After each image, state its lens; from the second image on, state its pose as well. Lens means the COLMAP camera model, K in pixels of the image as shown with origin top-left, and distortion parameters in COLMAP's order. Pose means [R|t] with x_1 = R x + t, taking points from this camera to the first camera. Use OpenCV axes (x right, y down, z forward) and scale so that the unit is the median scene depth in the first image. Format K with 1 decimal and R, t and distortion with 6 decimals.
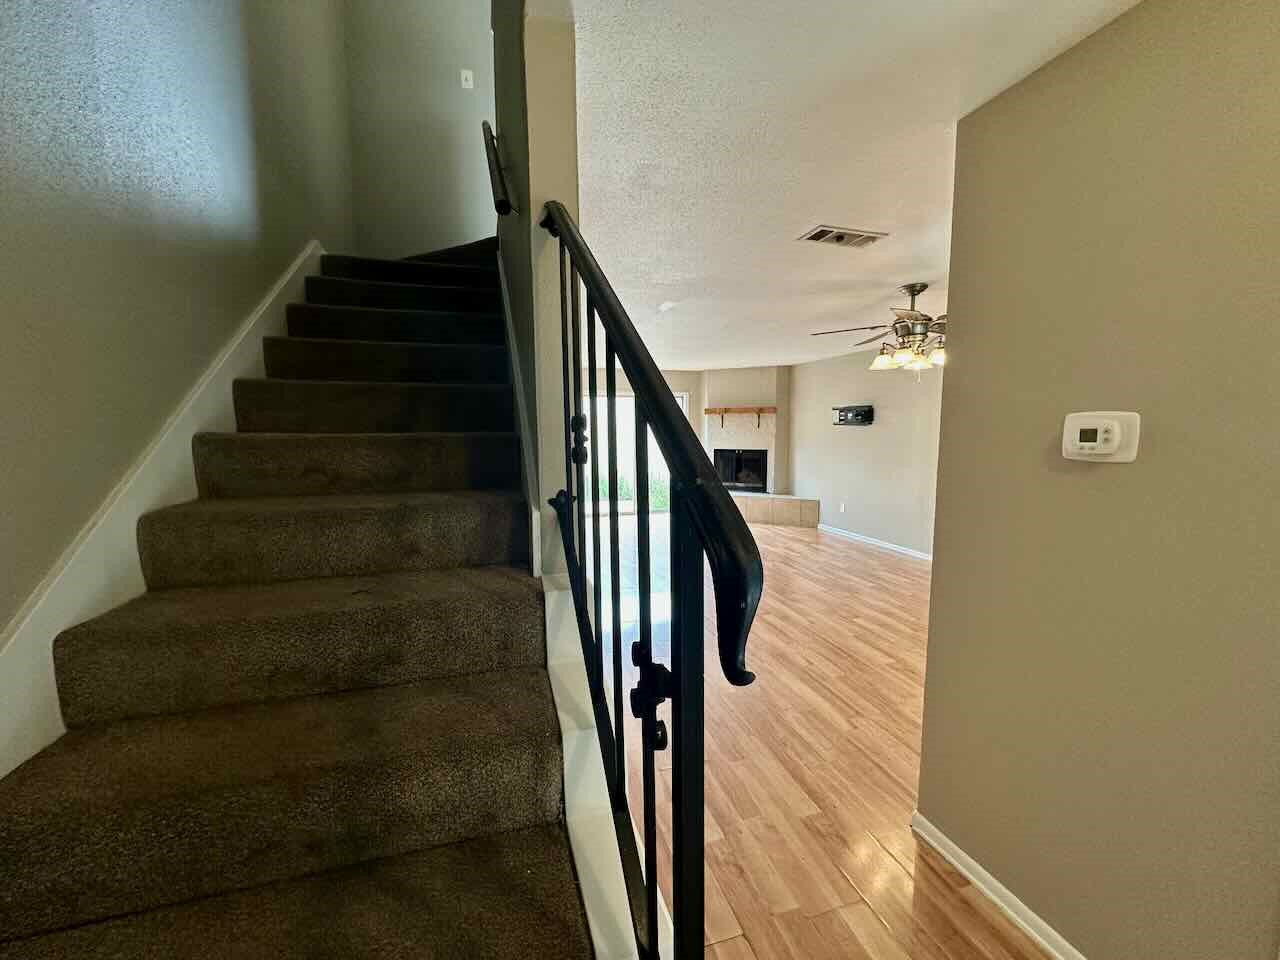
lens RADIAL K [[510.7, 0, 641.5], [0, 510.7, 477.7], [0, 0, 1]] dist [-0.002412, 0.000477]
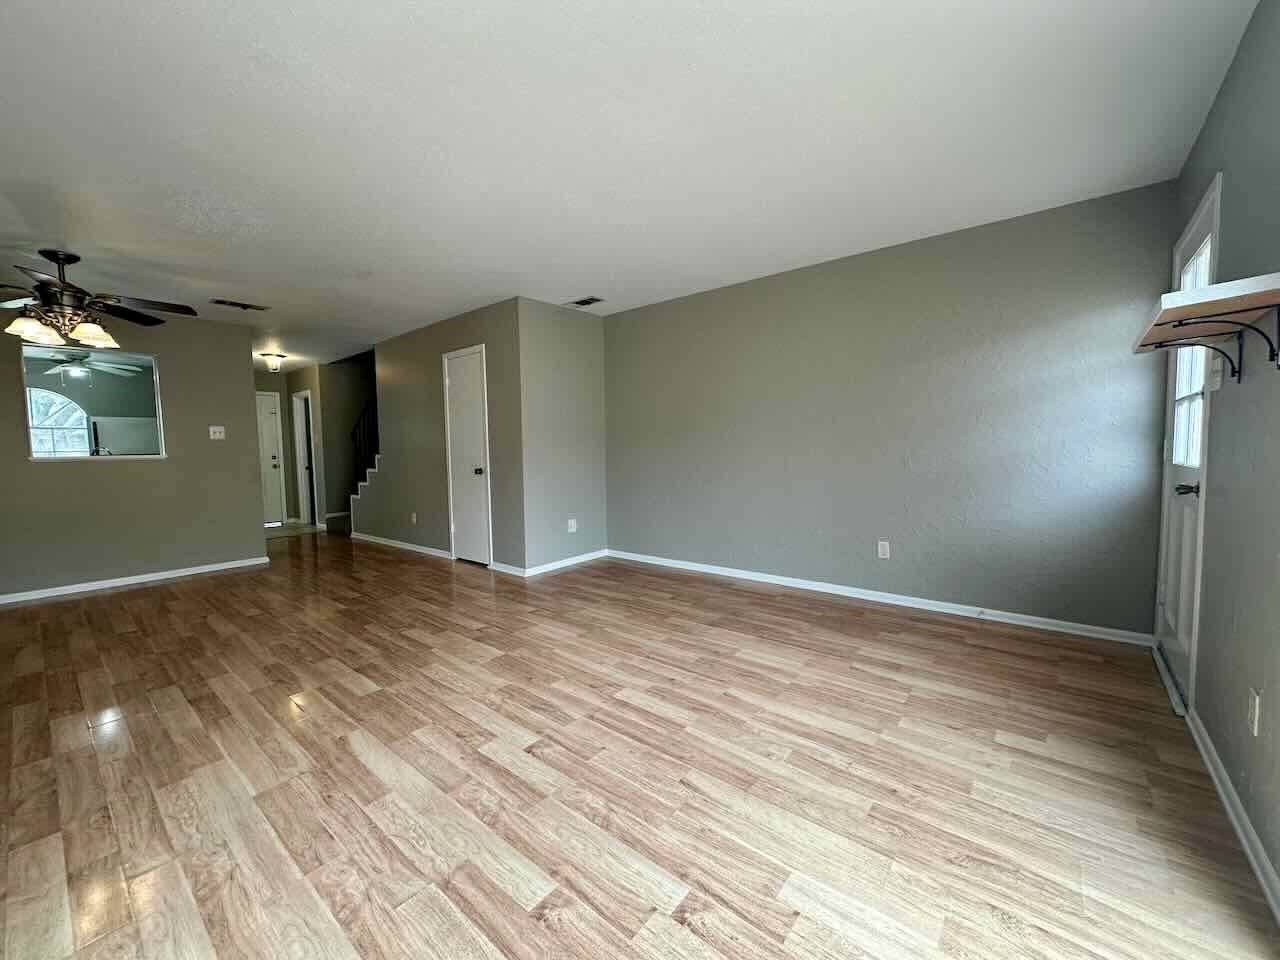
lens RADIAL K [[510.7, 0, 641.5], [0, 510.7, 477.7], [0, 0, 1]] dist [-0.002412, 0.000477]
pose [[-0.833417, 0.056902, -0.549707, 0.119450], [-0.029261, 0.988746, 0.146712, -0.090718], [0.551869, 0.138358, -0.822373, 1.565254]]
